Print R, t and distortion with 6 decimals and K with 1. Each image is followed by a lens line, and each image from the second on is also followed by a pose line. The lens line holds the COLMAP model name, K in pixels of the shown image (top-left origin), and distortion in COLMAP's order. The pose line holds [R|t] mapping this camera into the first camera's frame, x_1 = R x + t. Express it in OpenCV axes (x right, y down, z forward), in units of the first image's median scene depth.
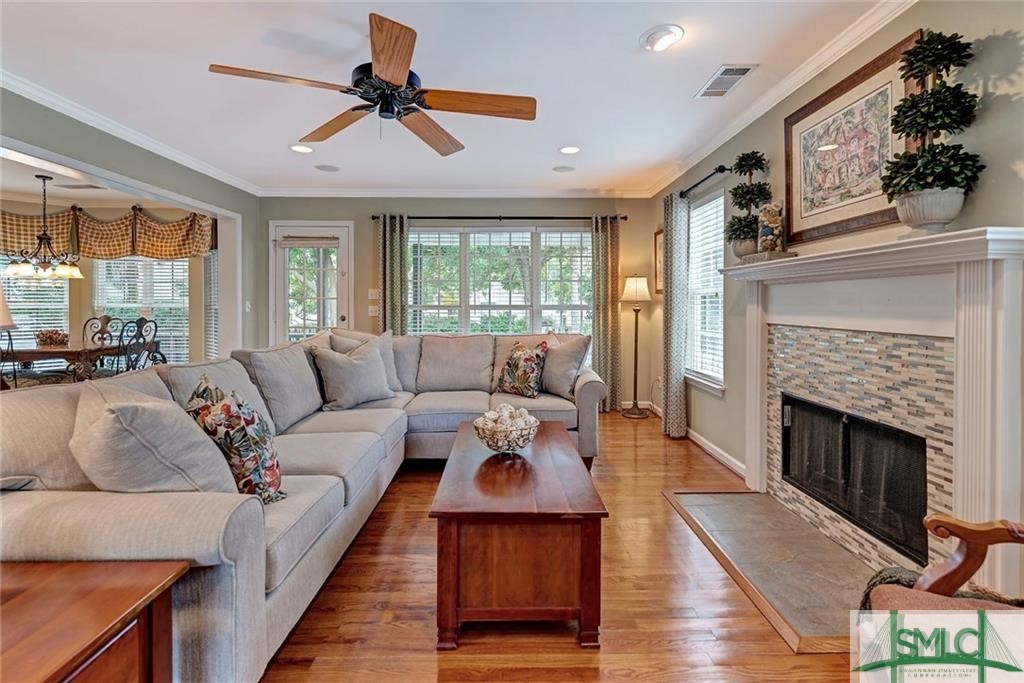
lens RADIAL K [[464.2, 0, 513.8], [0, 464.2, 308.3], [0, 0, 1]] dist [-0.000634, 0.000327]
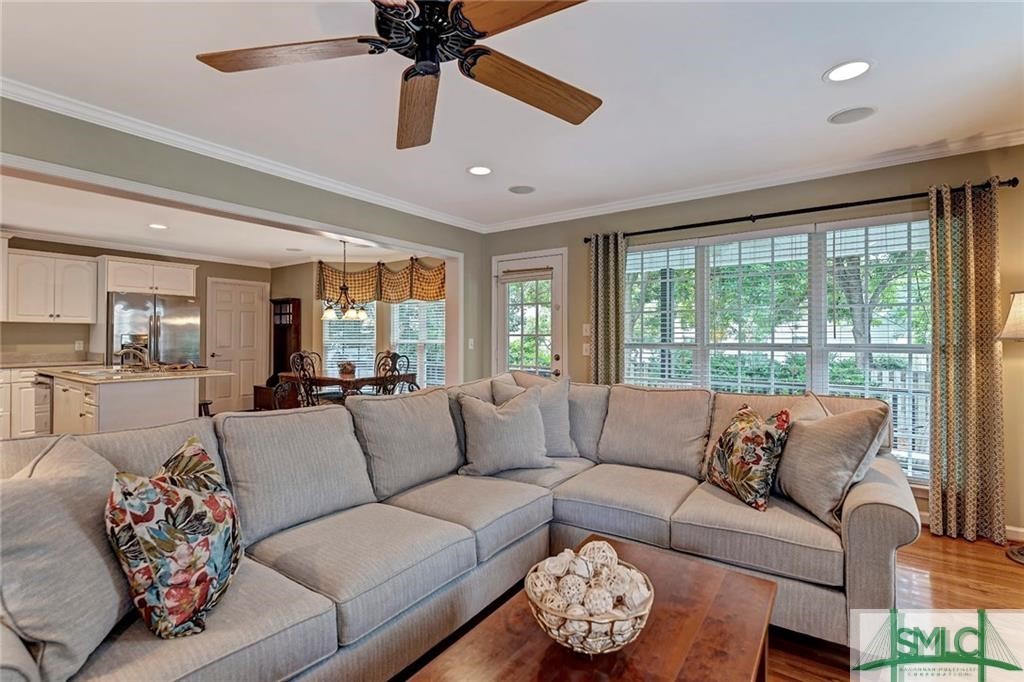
lens RADIAL K [[464.2, 0, 514.0], [0, 464.2, 335.6], [0, 0, 1]] dist [-0.000634, 0.000327]
pose [[0.803360, -0.003393, -0.595484, 0.100191], [-0.004899, 0.999912, -0.012306, -0.009503], [0.595474, 0.012803, 0.803273, 0.242022]]
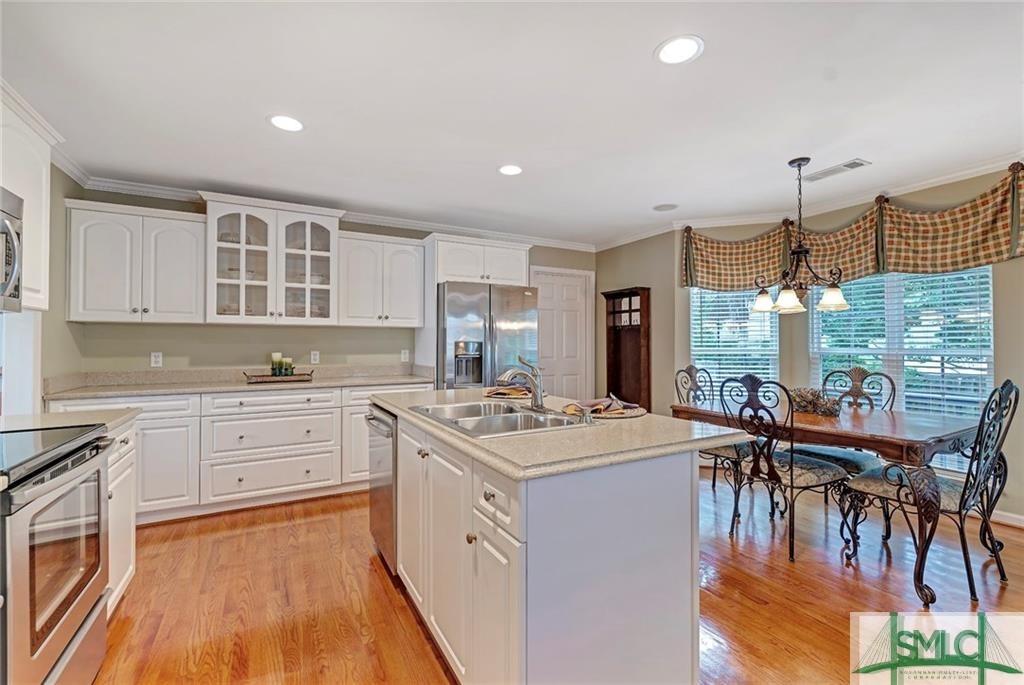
lens RADIAL K [[442.4, 0, 514.8], [0, 442.4, 341.6], [0, 0, 1]] dist [-0.014012, 0.000074]
pose [[0.462658, -0.009128, -0.886490, -0.589172], [-0.004159, 0.999914, -0.012466, -0.011787], [0.886527, 0.009455, 0.462580, 0.316281]]
